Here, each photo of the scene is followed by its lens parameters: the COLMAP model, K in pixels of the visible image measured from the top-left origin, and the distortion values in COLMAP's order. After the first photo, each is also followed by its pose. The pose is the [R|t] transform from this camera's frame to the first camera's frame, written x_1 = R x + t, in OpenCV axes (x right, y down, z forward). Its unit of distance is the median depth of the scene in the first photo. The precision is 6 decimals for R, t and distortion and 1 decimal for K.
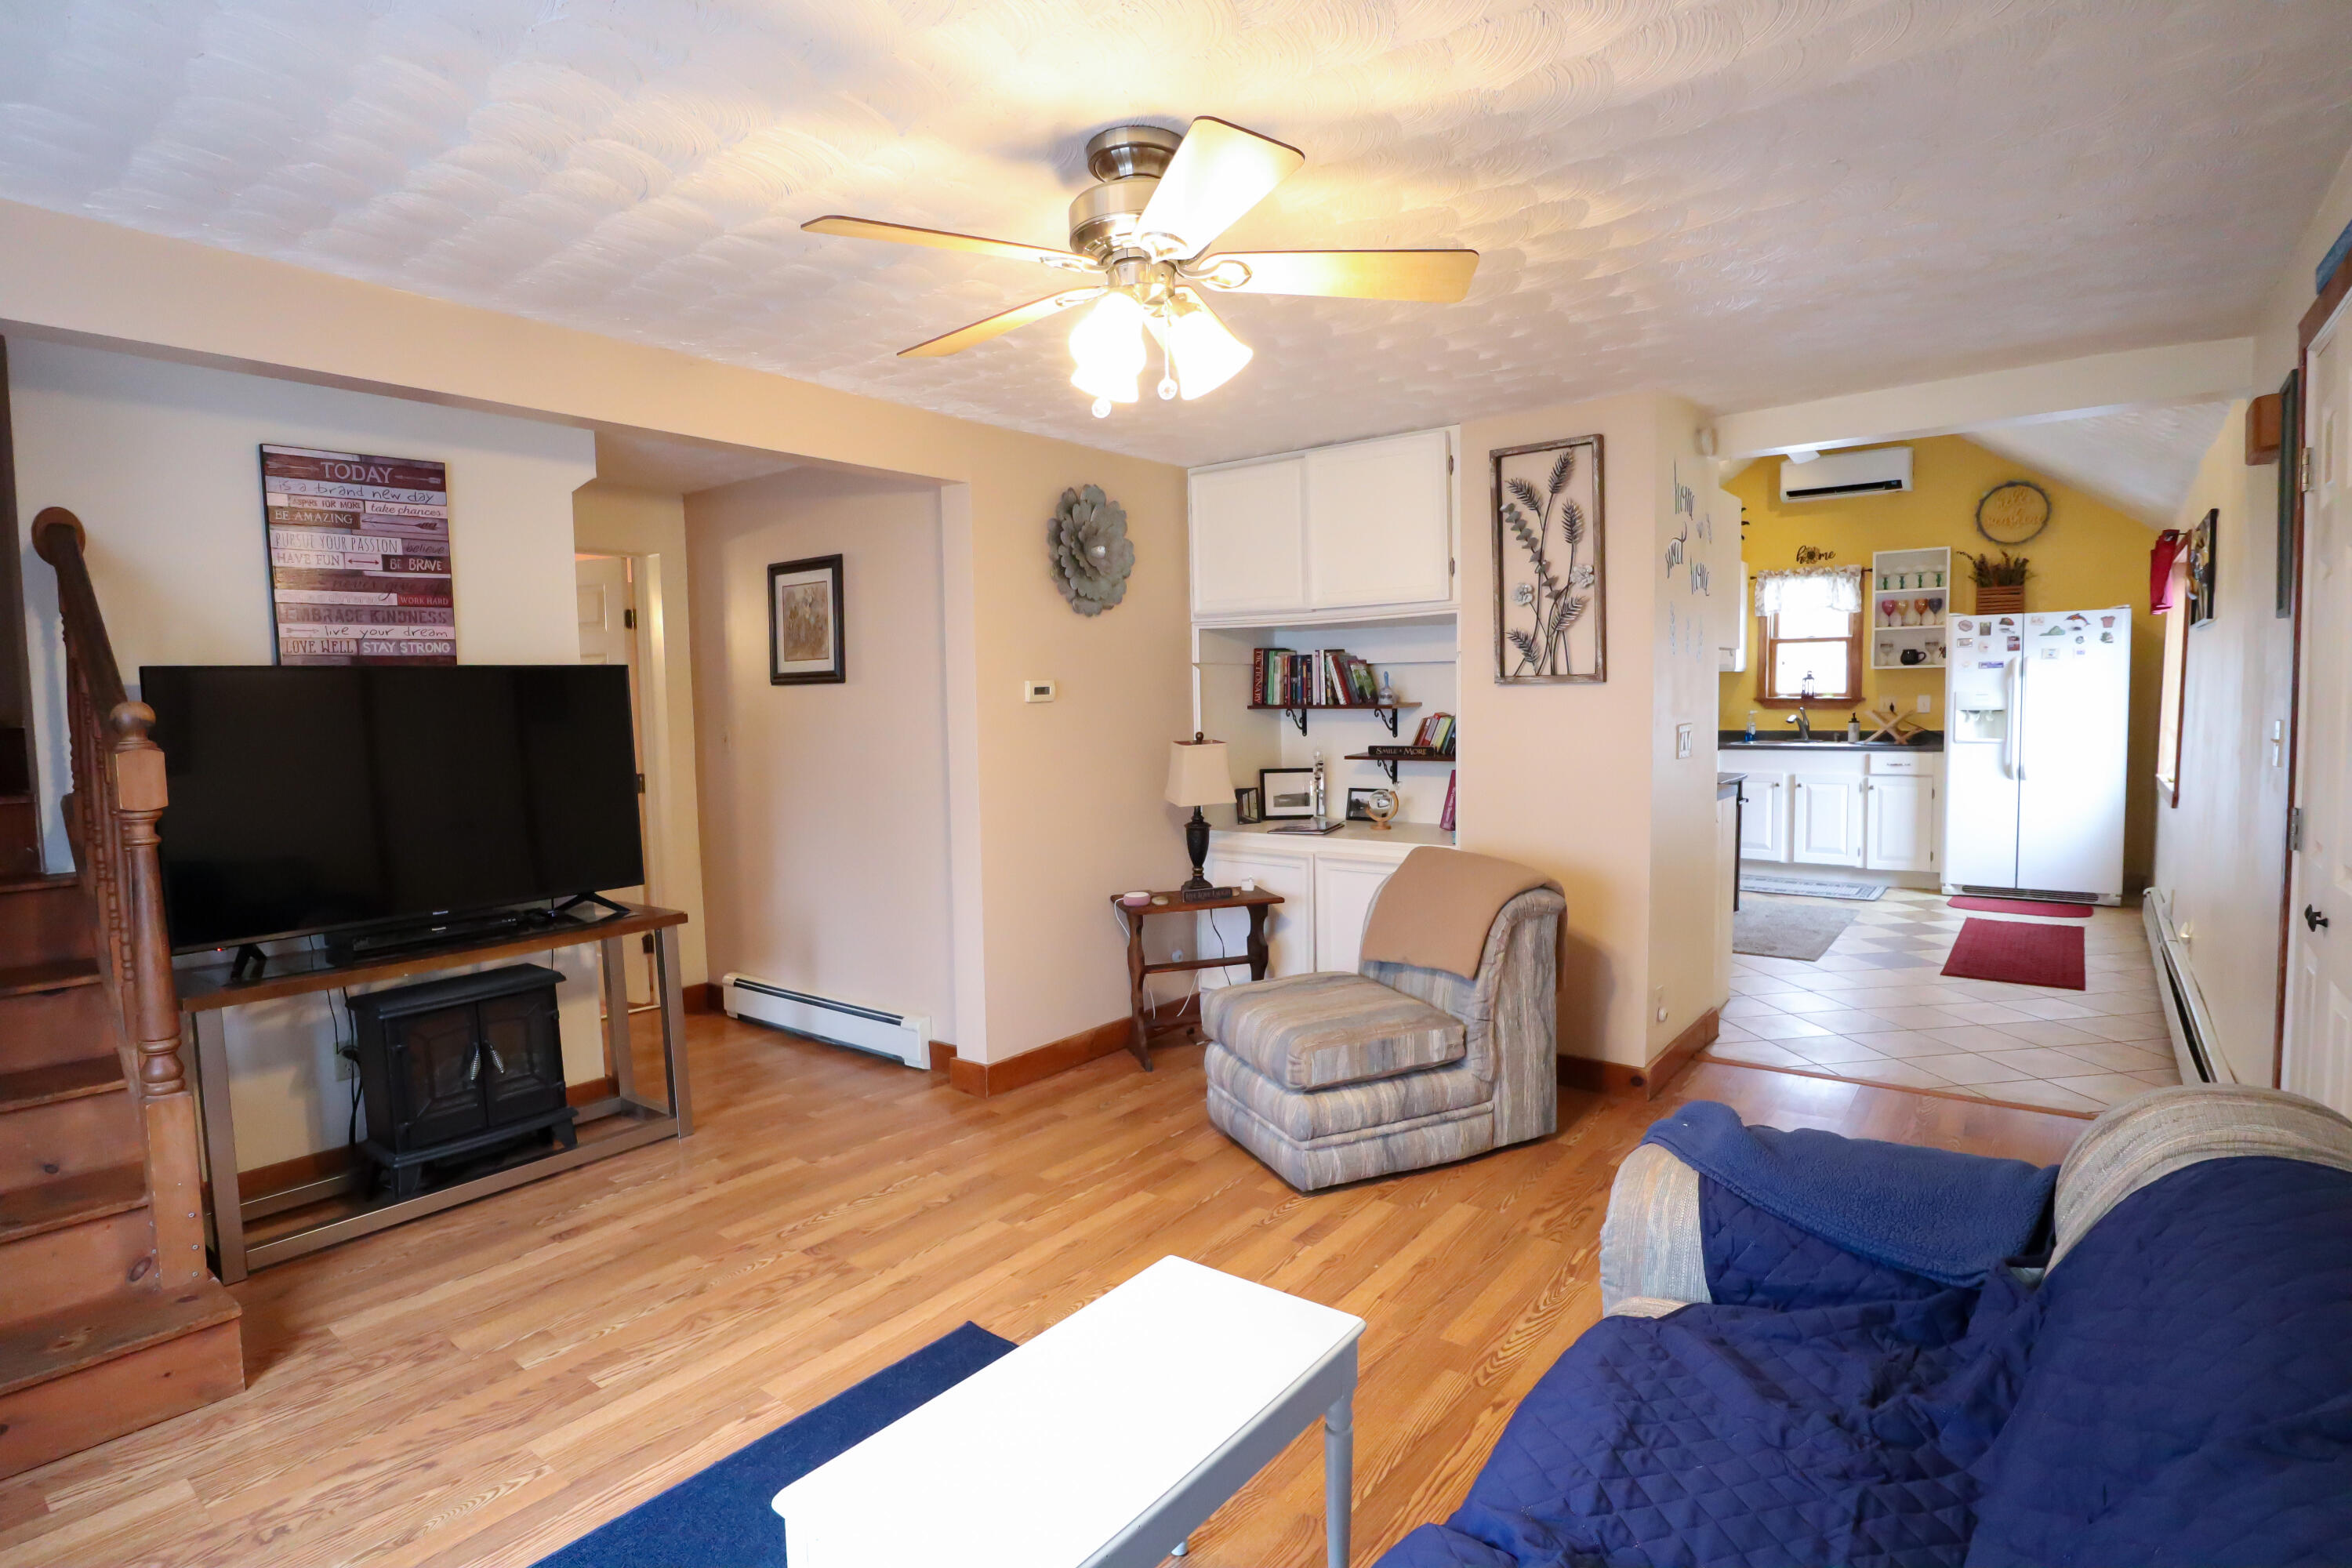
lens RADIAL K [[1181.0, 0, 1196.9], [0, 1181.0, 789.0], [0, 0, 1]] dist [-0.032180, 0.000596]
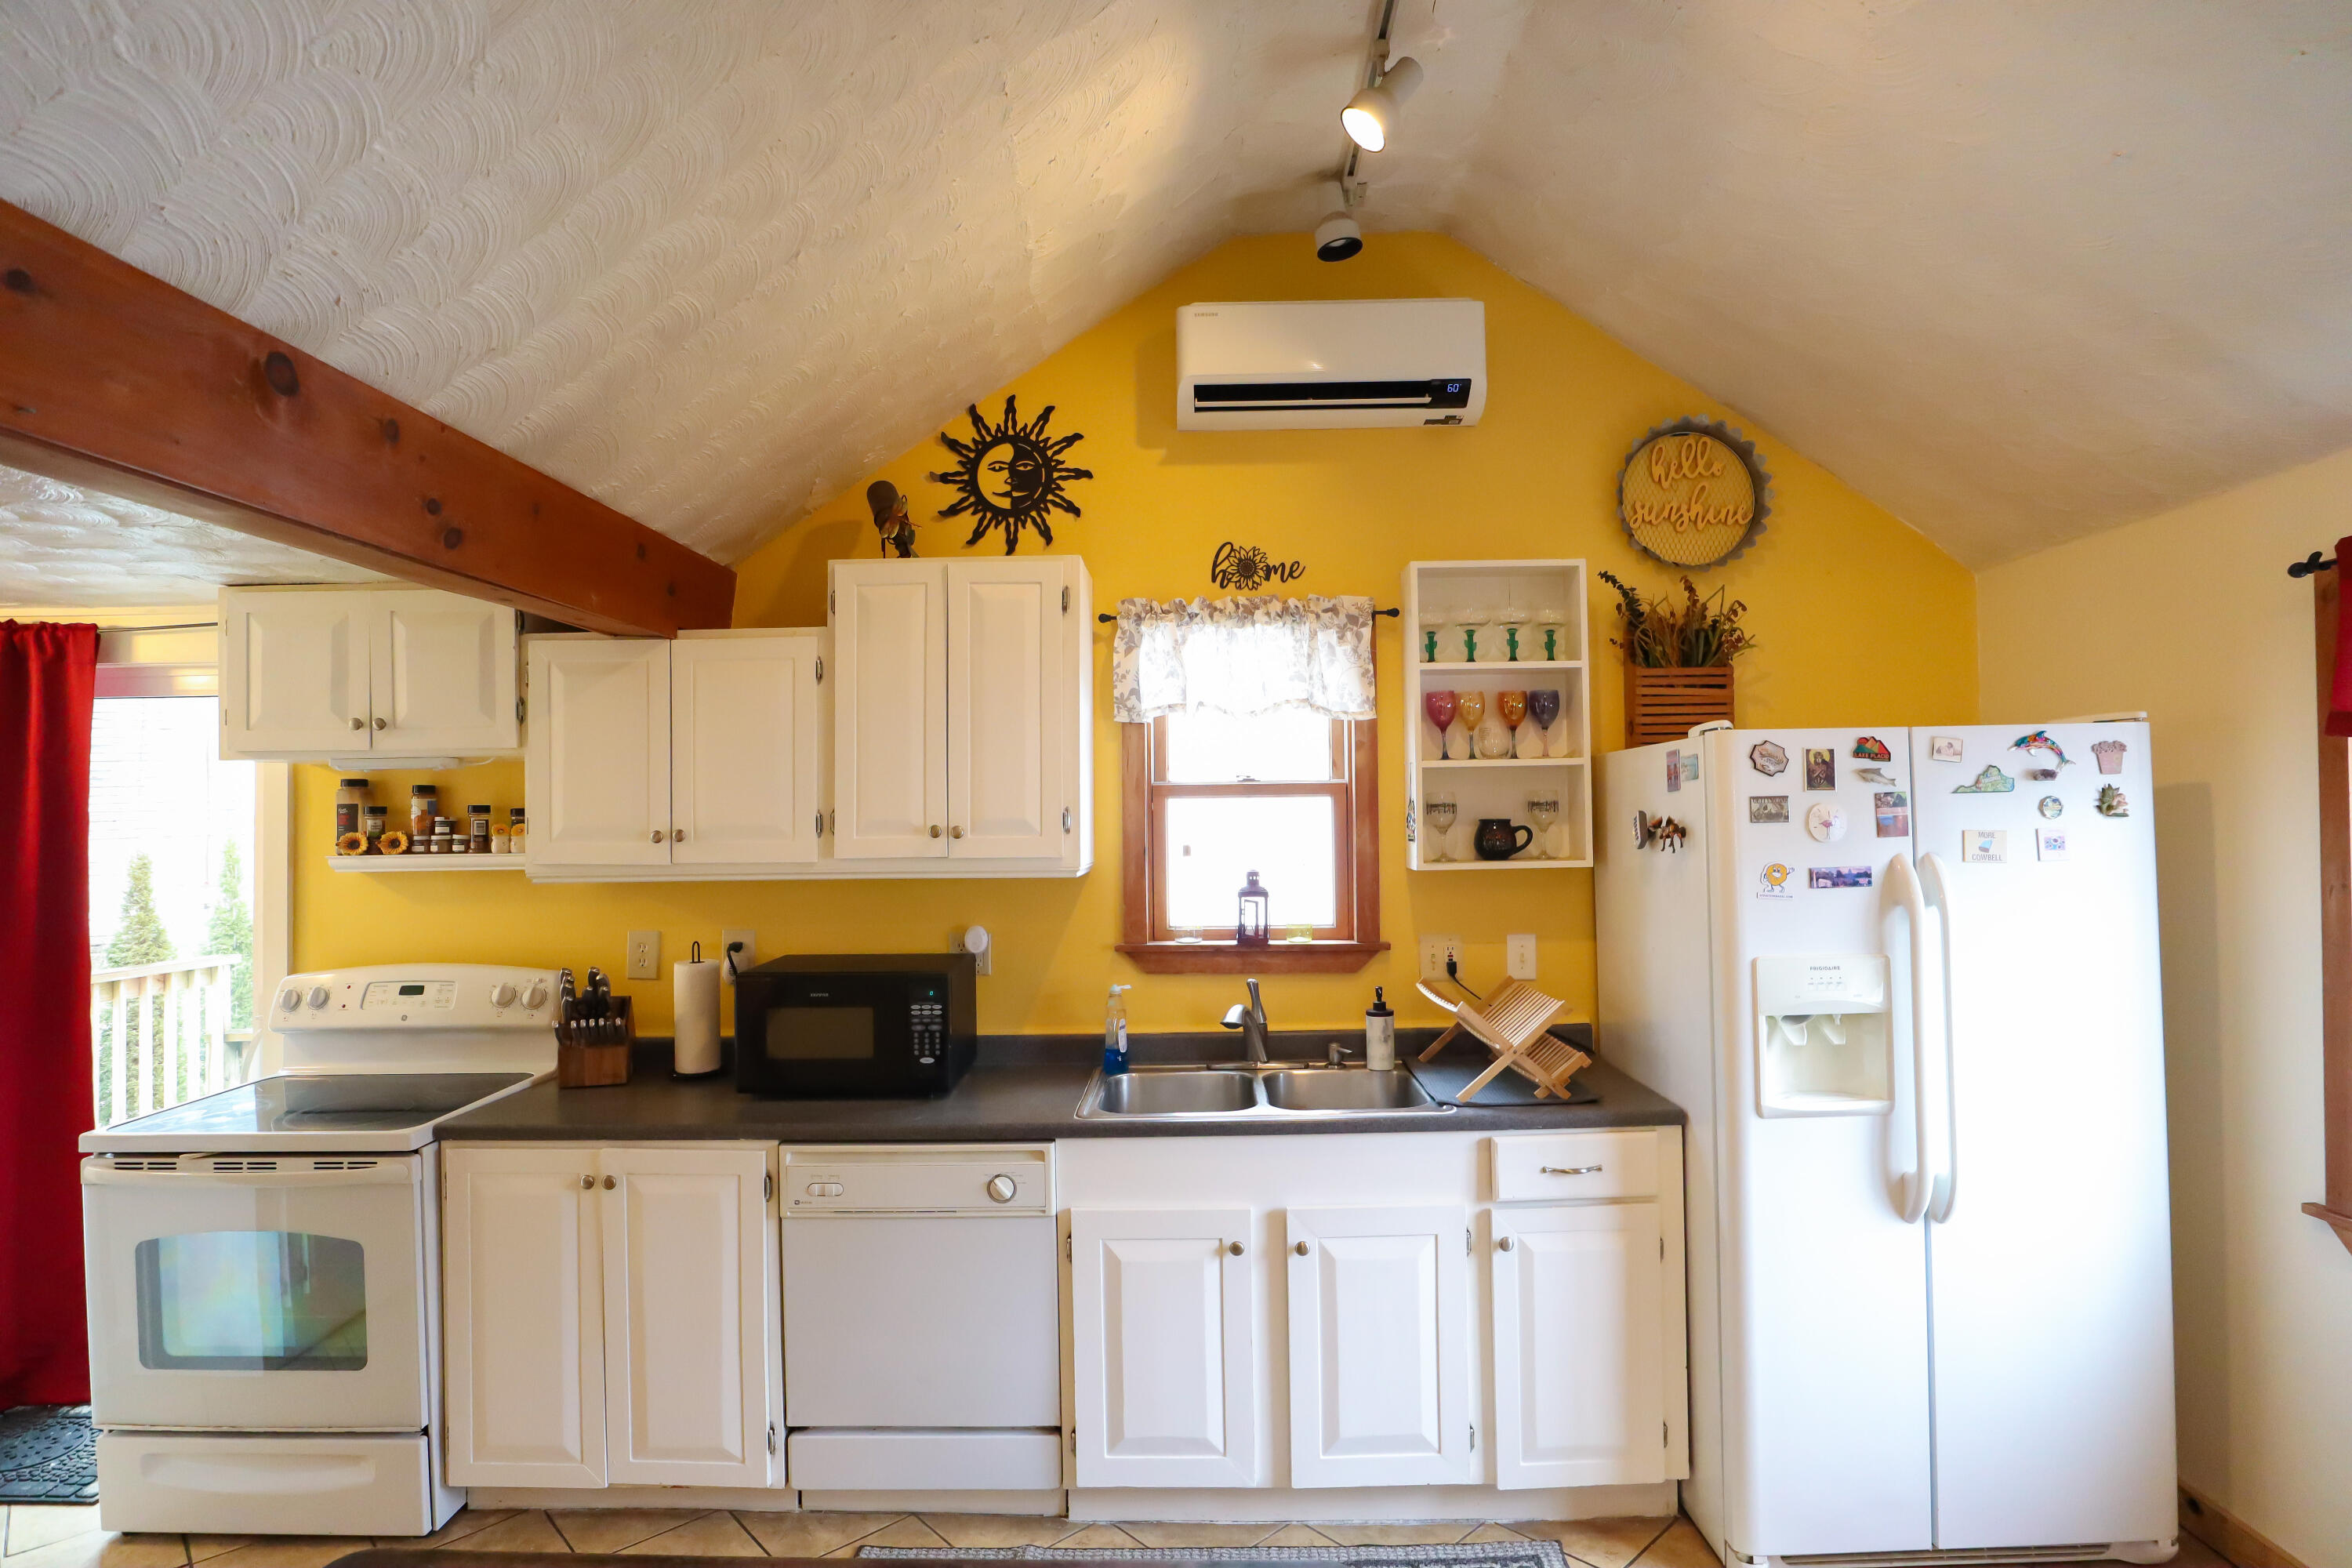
lens RADIAL K [[1181.0, 0, 1195.9], [0, 1181.0, 787.8], [0, 0, 1]] dist [-0.032180, 0.000596]
pose [[0.803799, 0.021965, 0.594495, 0.304064], [0.047949, 0.993675, -0.101544, -0.096652], [-0.592965, 0.110127, 0.797662, 0.758967]]
